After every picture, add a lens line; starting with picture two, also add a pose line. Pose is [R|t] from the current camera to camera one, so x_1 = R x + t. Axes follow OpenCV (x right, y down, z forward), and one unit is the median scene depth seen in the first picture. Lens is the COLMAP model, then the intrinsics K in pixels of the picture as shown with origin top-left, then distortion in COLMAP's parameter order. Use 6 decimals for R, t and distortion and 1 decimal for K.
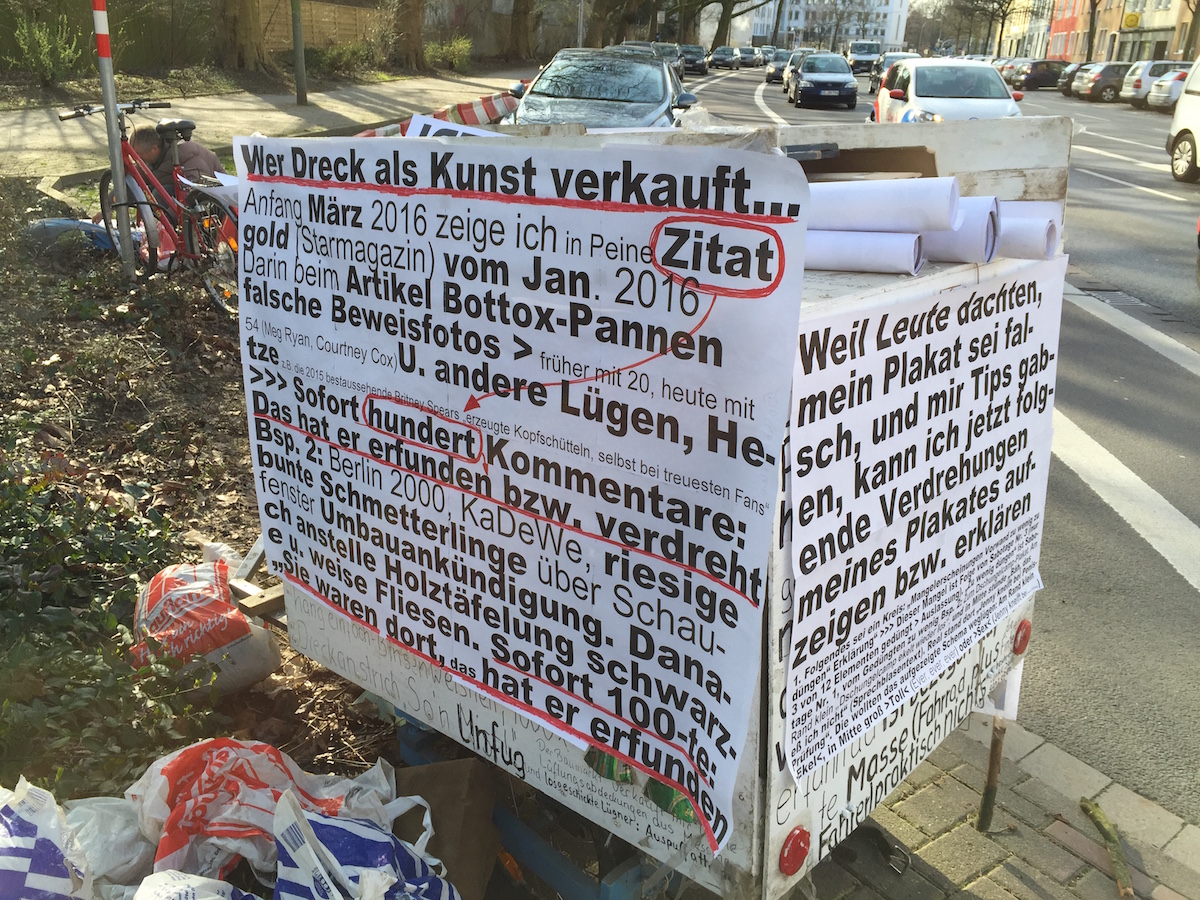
lens RADIAL K [[967.9, 0, 602.1], [0, 967.9, 432.1], [0, 0, 1]] dist [0.070880, -0.085996]
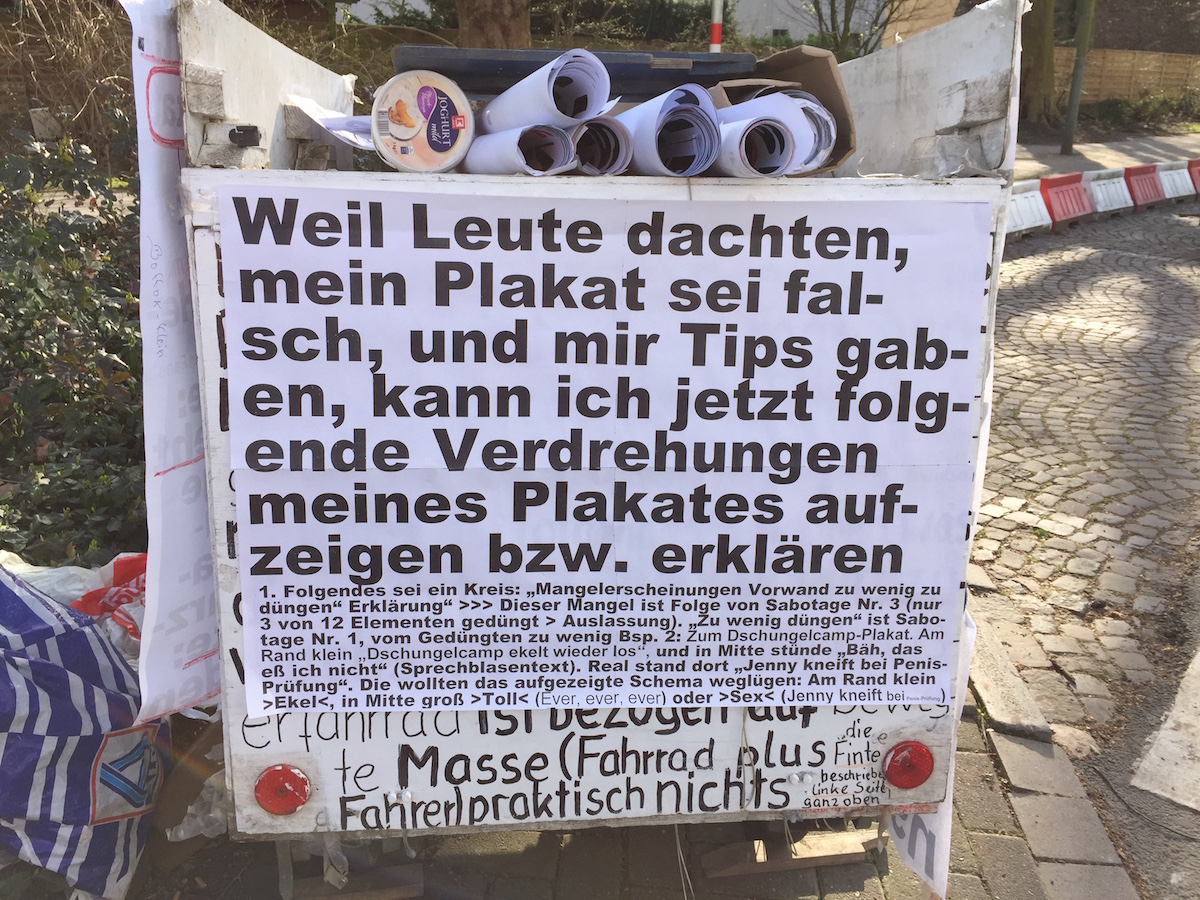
lens RADIAL K [[967.9, 0, 602.1], [0, 967.9, 432.1], [0, 0, 1]] dist [0.070880, -0.085996]
pose [[0.758560, 0.189088, -0.623565, 0.963201], [-0.218160, 0.975439, 0.030401, 0.011962], [0.613998, 0.112976, 0.781181, 0.452699]]
